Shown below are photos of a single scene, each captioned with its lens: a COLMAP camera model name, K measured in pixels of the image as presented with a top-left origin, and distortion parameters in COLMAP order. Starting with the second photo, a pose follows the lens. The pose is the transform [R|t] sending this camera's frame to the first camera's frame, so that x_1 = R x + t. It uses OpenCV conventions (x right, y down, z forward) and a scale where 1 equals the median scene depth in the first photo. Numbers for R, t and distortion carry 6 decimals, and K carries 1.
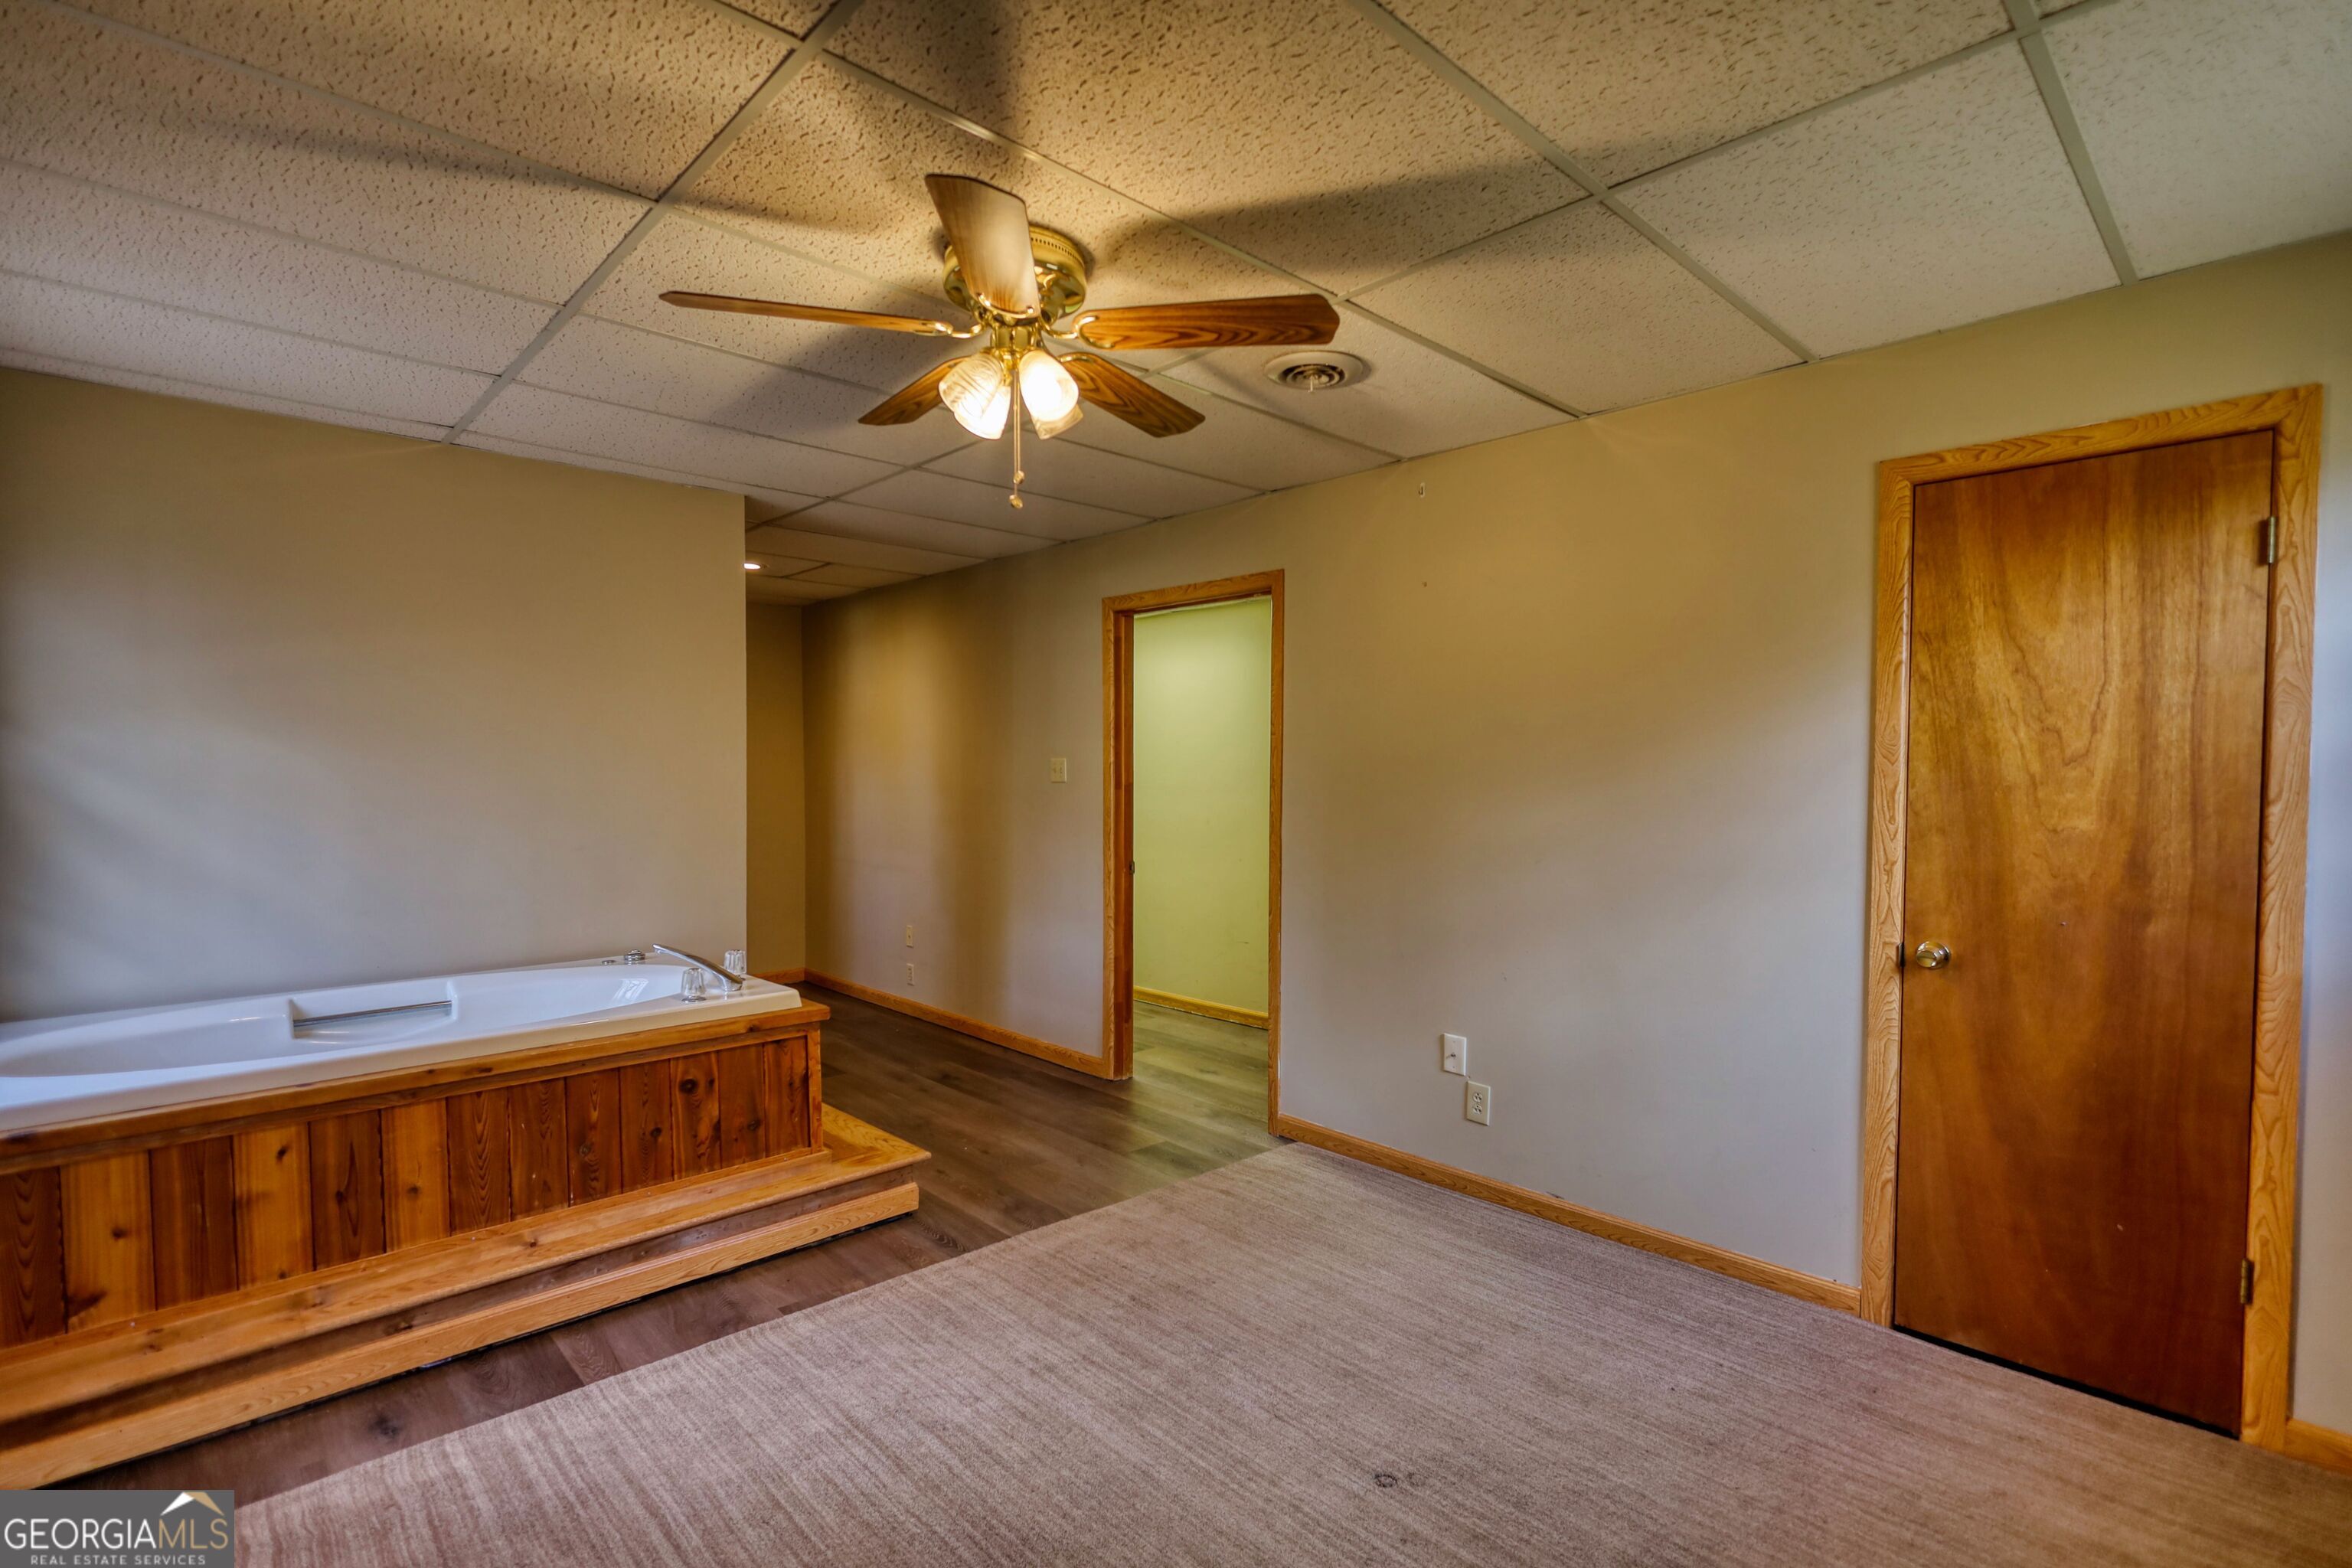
lens RADIAL K [[1095.9, 0, 1168.4], [0, 1095.9, 798.4], [0, 0, 1]] dist [-0.003401, 0.001328]
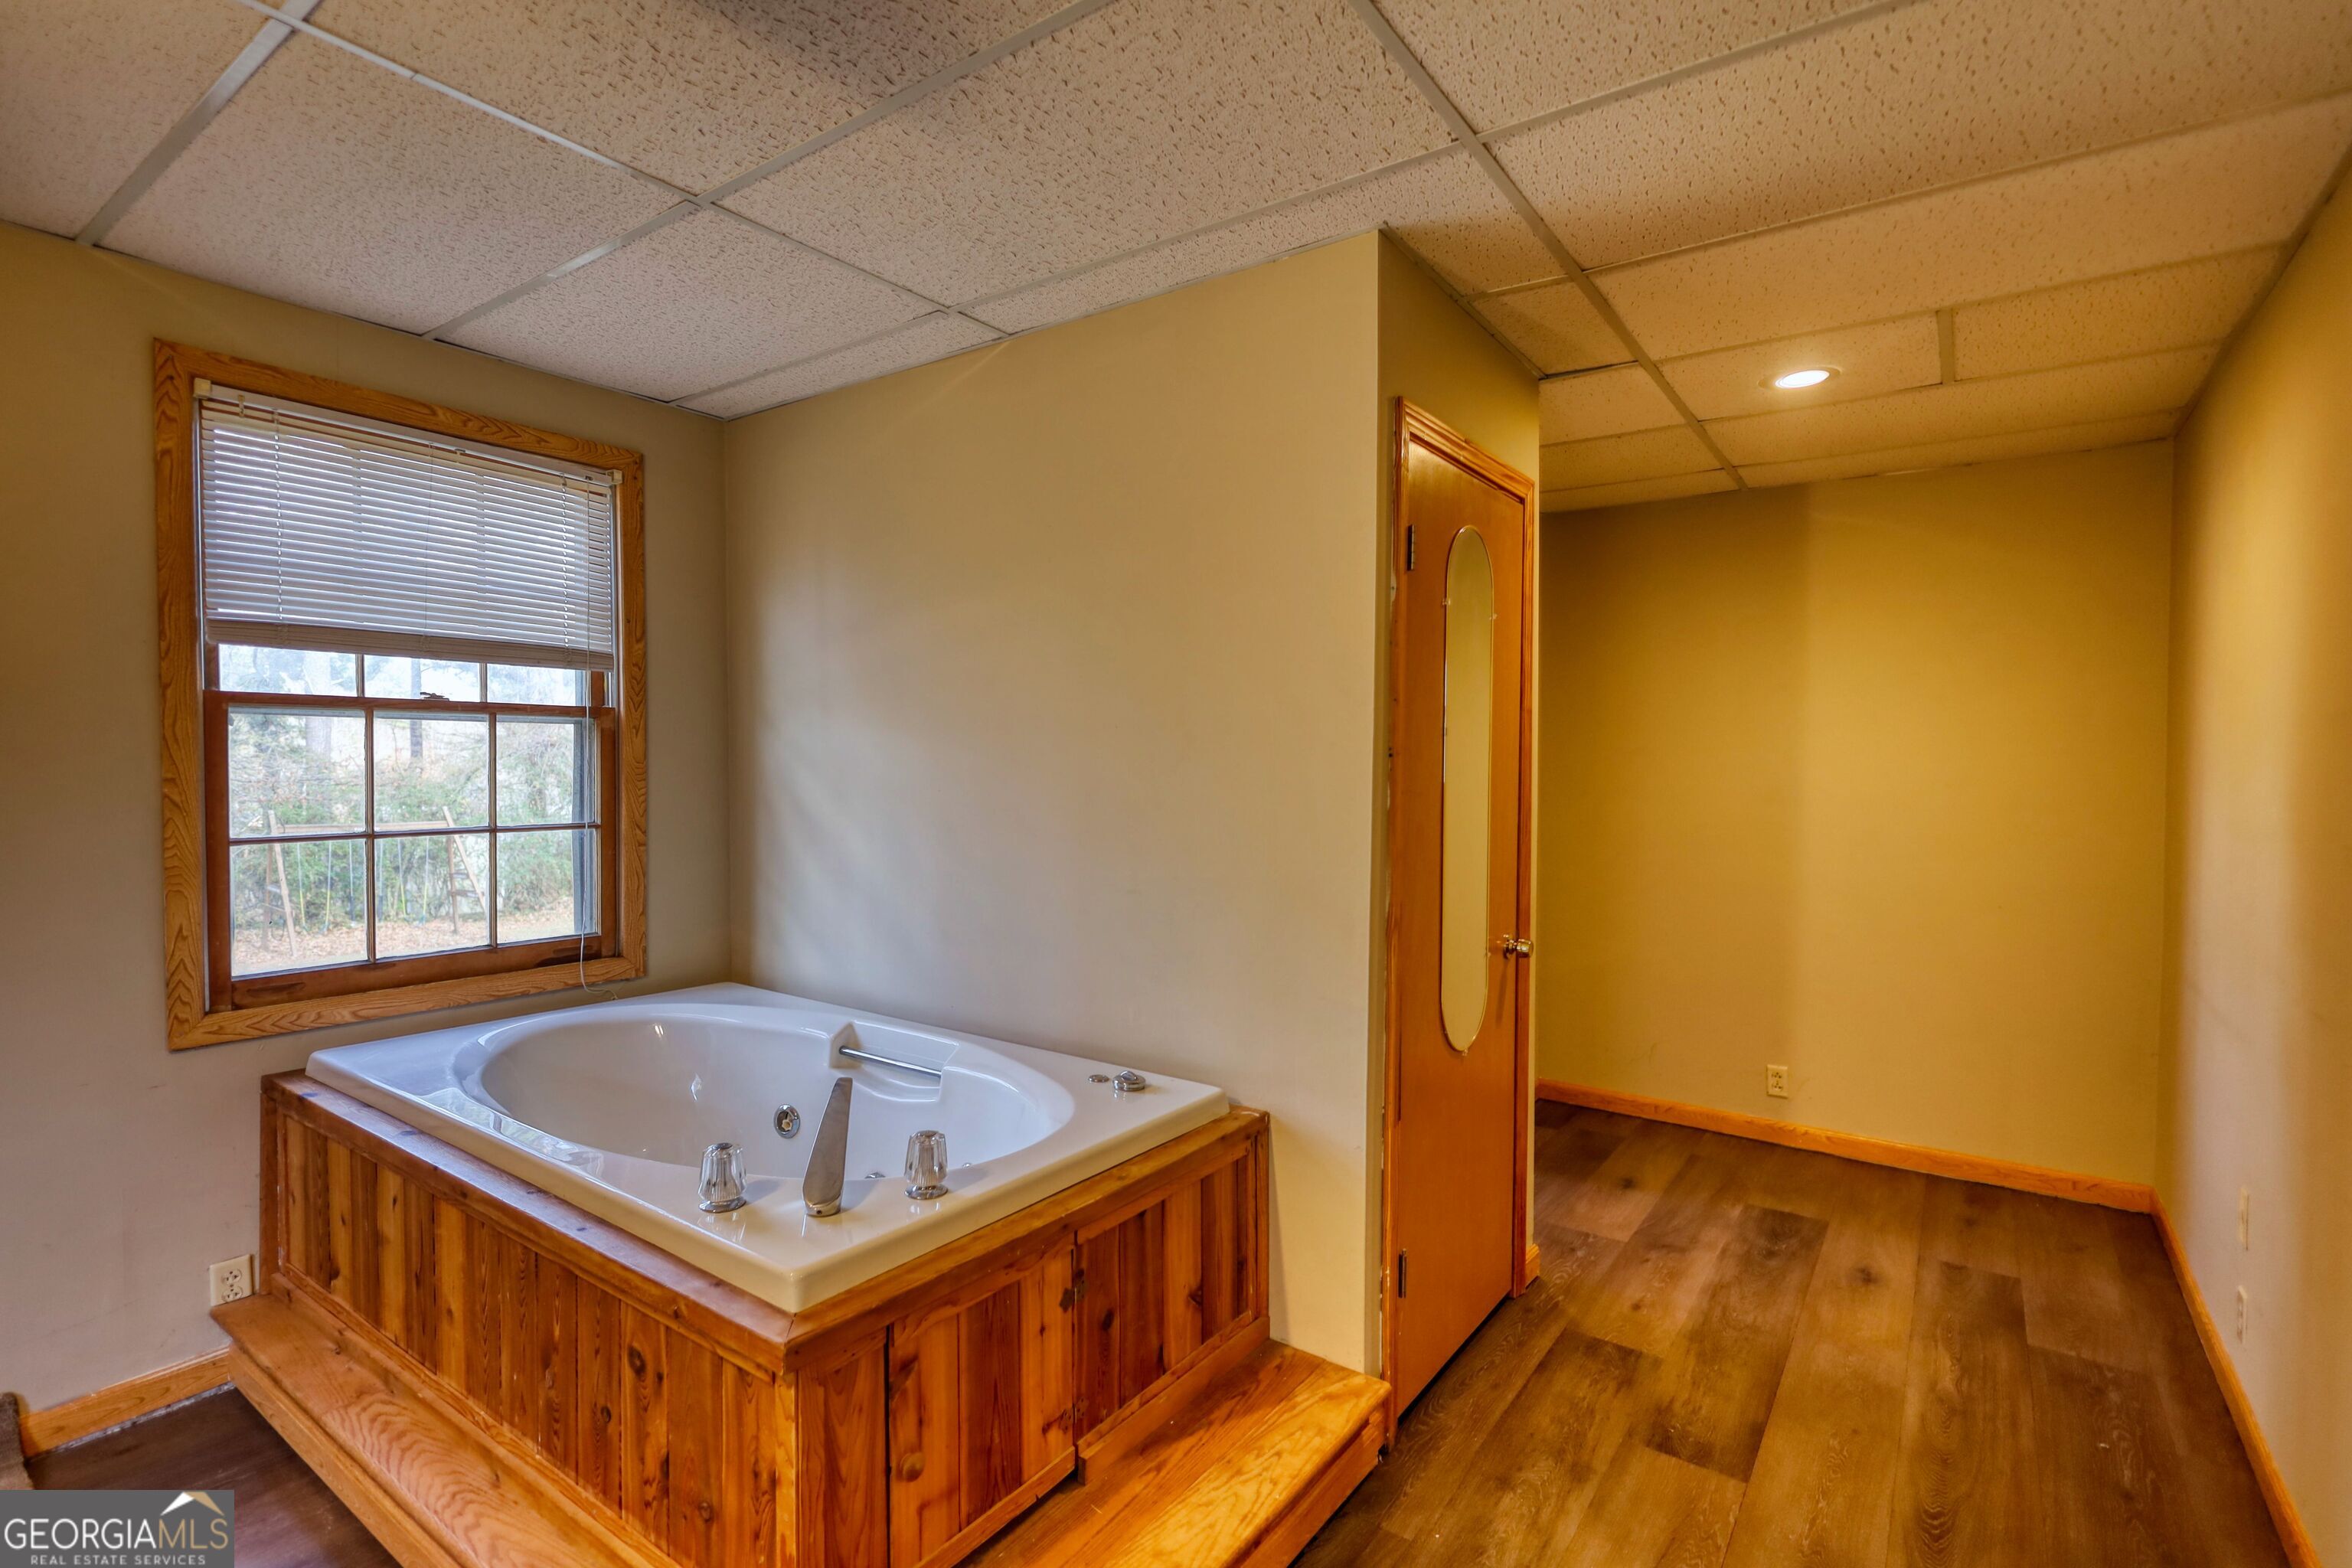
lens RADIAL K [[1095.9, 0, 1164.8], [0, 1095.9, 782.4], [0, 0, 1]] dist [-0.003401, 0.001328]
pose [[0.195567, 0.025240, -0.980365, 0.132965], [-0.039114, 0.999074, 0.017919, -0.041767], [0.979910, 0.034841, 0.196373, 1.146379]]
